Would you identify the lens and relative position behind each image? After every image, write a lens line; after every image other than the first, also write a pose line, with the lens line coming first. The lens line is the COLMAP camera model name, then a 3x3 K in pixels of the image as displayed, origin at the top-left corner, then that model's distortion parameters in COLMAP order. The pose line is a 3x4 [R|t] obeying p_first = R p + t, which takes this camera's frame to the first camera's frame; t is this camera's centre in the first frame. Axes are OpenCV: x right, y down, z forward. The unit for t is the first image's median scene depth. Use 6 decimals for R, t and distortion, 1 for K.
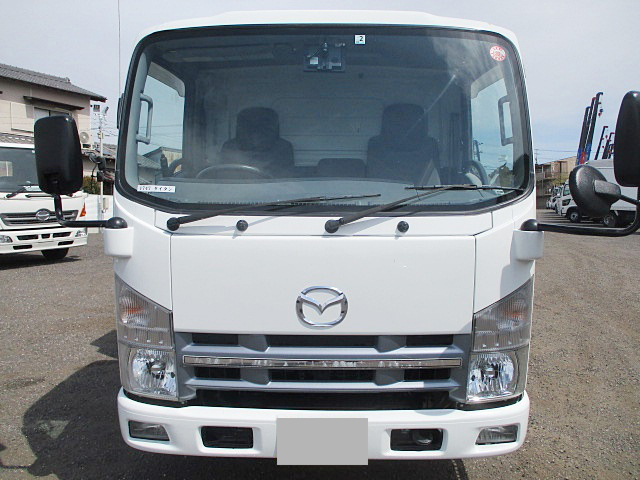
lens RADIAL K [[539.3, 0, 320.0], [0, 539.3, 240.0], [0, 0, 1]] dist [-0.017882, -0.002932]
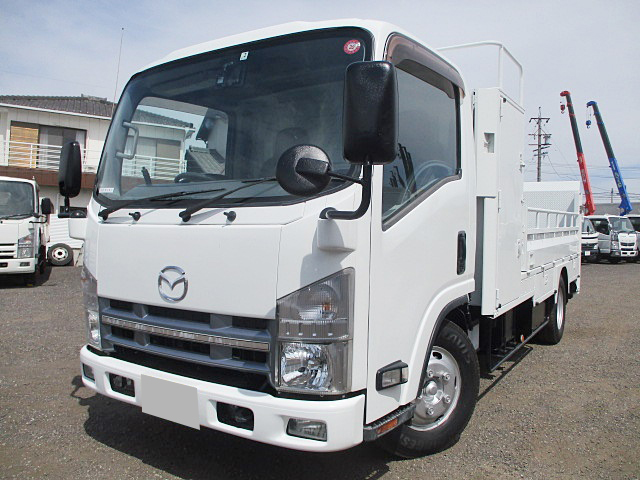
lens RADIAL K [[539.3, 0, 320.0], [0, 539.3, 240.0], [0, 0, 1]] dist [-0.017882, -0.002932]
pose [[0.846653, 0.018689, -0.531818, 0.884193], [-0.055324, 0.997059, -0.053038, 0.071584], [0.529262, 0.074327, 0.845196, 0.163441]]
